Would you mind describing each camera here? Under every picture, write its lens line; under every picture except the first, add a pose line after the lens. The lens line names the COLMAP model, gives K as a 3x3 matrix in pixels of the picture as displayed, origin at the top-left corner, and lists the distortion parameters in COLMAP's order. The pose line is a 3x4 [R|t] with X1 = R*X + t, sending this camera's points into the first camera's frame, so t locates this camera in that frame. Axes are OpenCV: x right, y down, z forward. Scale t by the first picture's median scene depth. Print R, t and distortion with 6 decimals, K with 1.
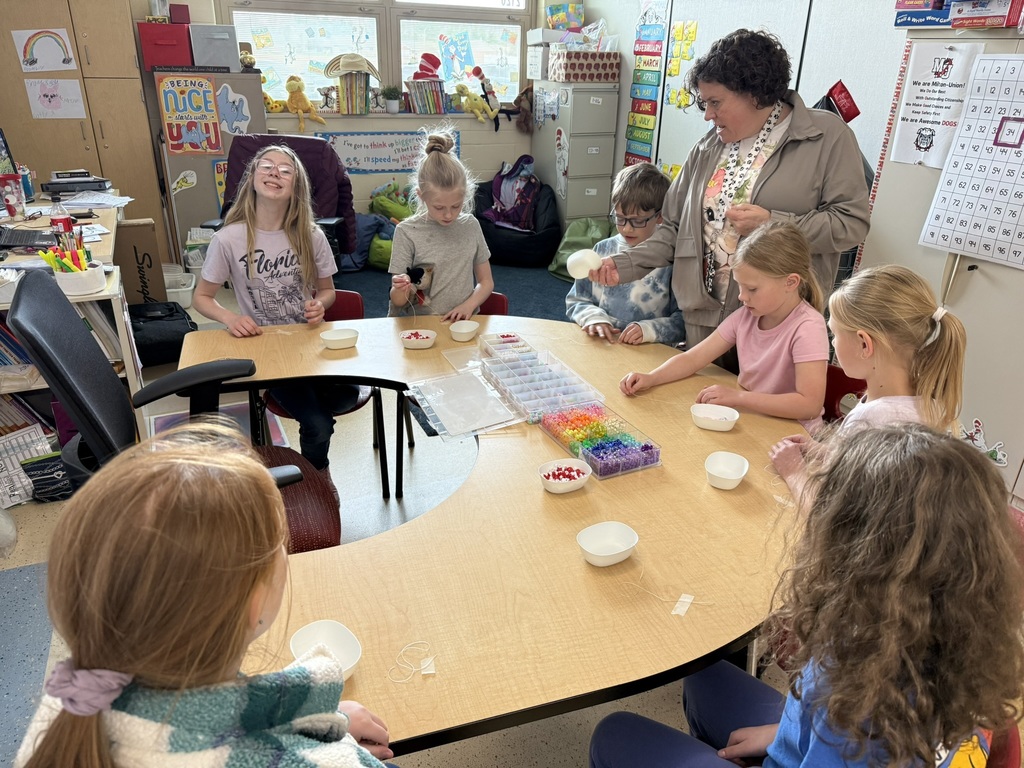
lens RADIAL K [[740.0, 0, 512.0], [0, 740.0, 384.0], [0, 0, 1]] dist [-0.001913, -0.001784]
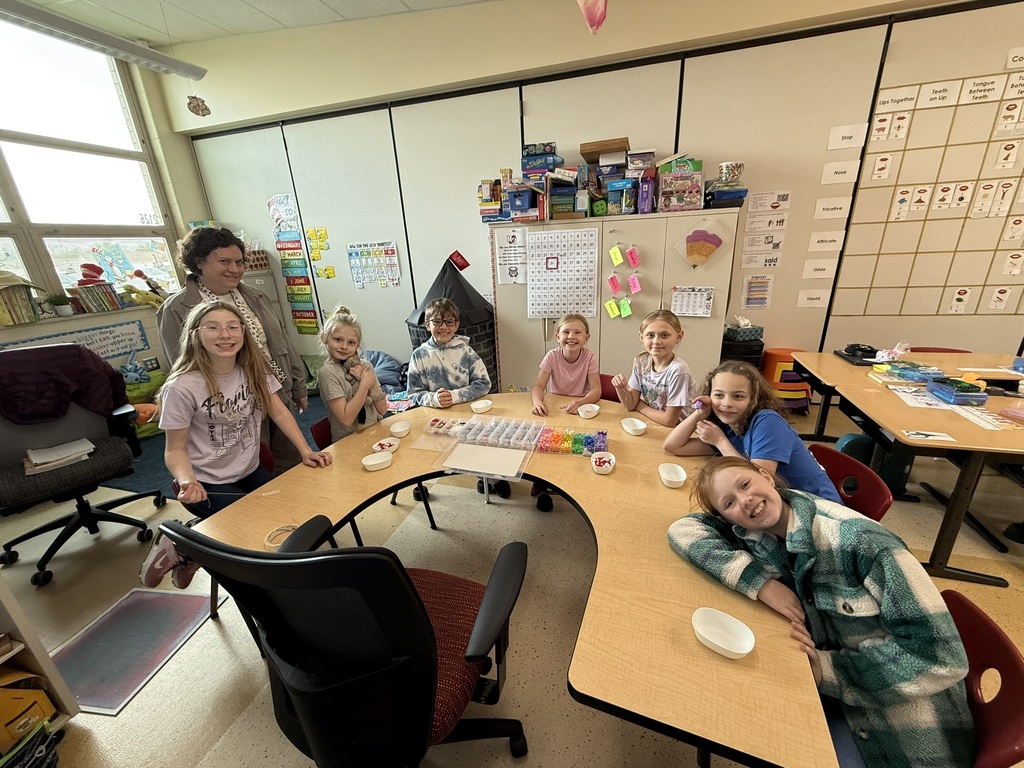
lens RADIAL K [[407.0, 0, 512.0], [0, 407.0, 384.0], [0, 0, 1]] dist [0.000475, 0.000195]
pose [[0.644249, -0.309058, 0.699590, -0.202269], [0.372327, 0.925745, 0.066093, -0.057024], [-0.668069, 0.217895, 0.711481, 0.120124]]
